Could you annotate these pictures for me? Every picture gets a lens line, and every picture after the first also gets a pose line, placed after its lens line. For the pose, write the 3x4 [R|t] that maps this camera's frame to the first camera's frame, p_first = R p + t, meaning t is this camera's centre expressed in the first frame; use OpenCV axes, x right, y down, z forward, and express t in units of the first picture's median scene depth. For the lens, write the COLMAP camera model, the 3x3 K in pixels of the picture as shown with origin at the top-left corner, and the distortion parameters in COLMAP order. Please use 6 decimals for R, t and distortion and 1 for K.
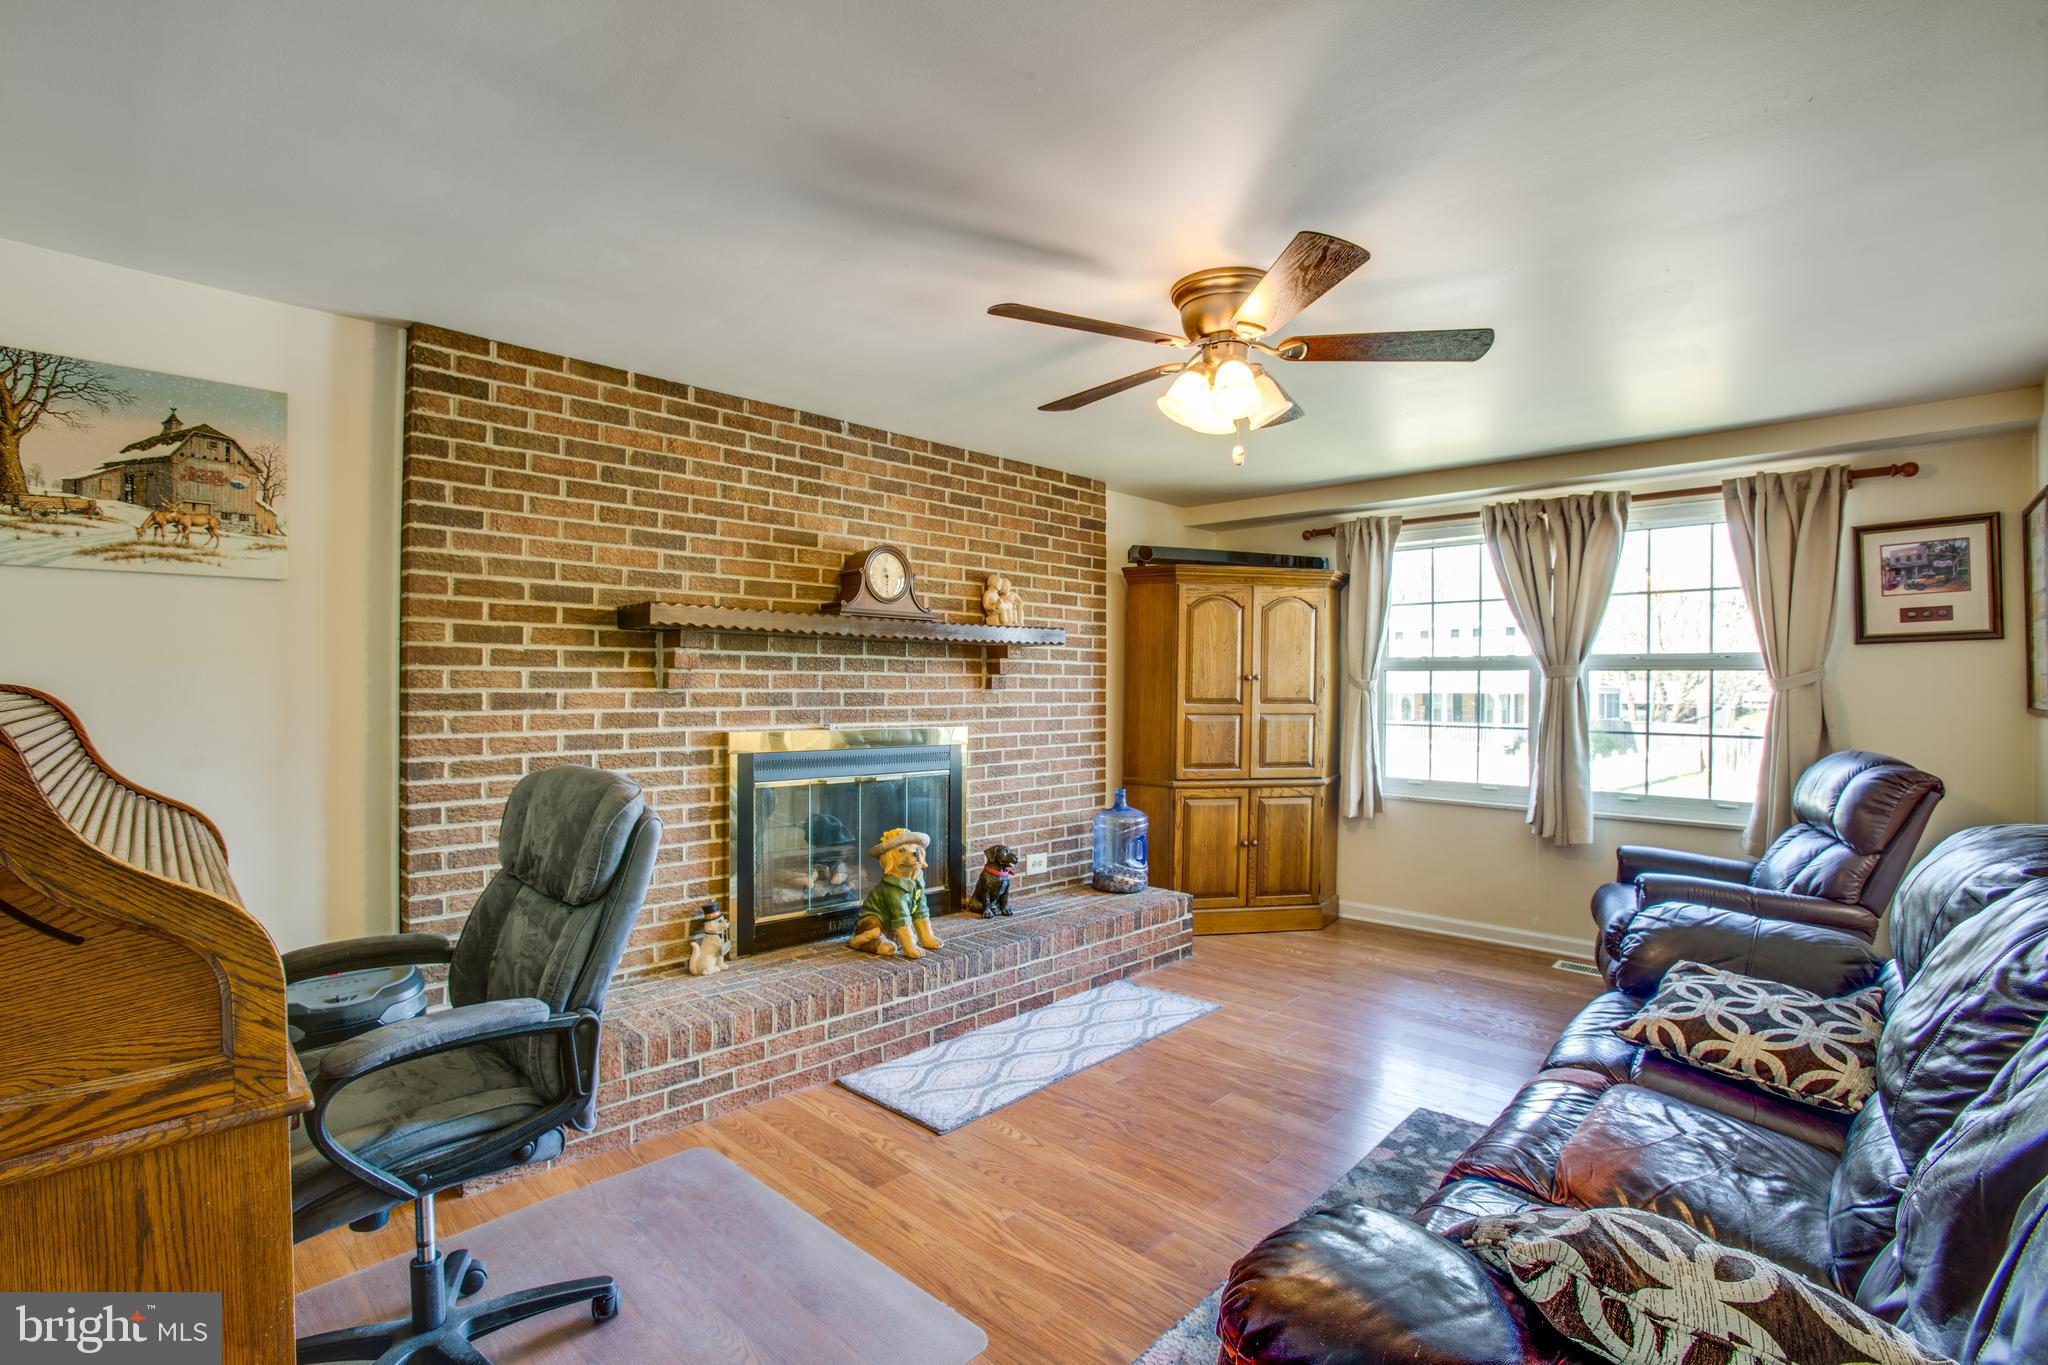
lens RADIAL K [[955.5, 0, 1026.6], [0, 955.5, 677.0], [0, 0, 1]] dist [-0.057659, 0.018511]
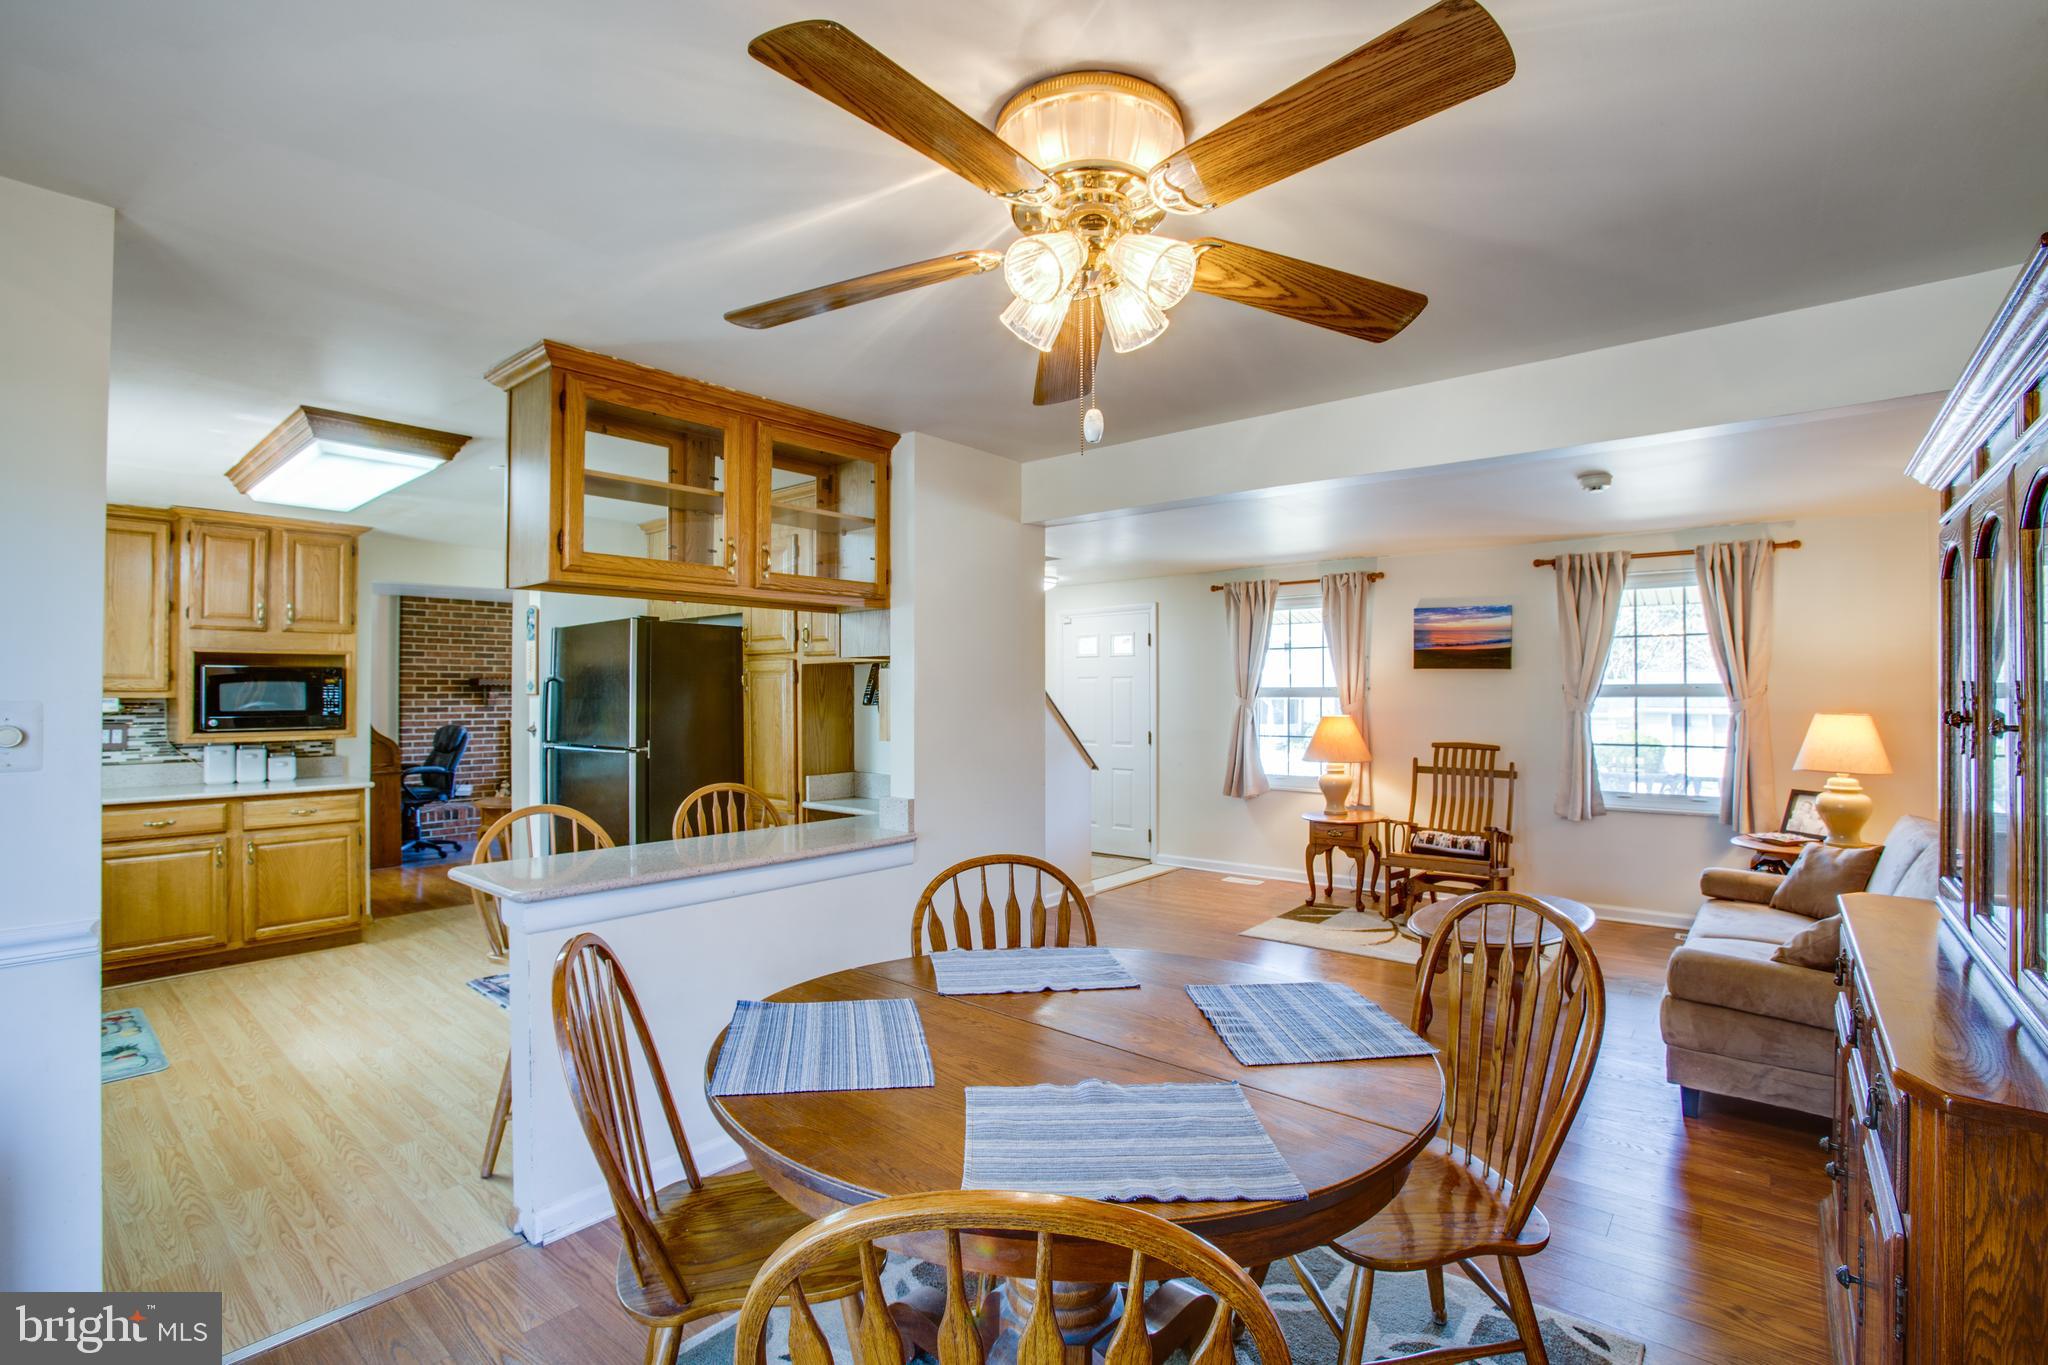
lens RADIAL K [[955.5, 0, 1027.9], [0, 955.5, 682.7], [0, 0, 1]] dist [-0.057659, 0.018511]
pose [[0.997013, -0.007589, 0.076857, 1.063838], [0.008023, 0.999954, -0.005350, -0.028917], [-0.076813, 0.005950, 0.997028, -2.029042]]
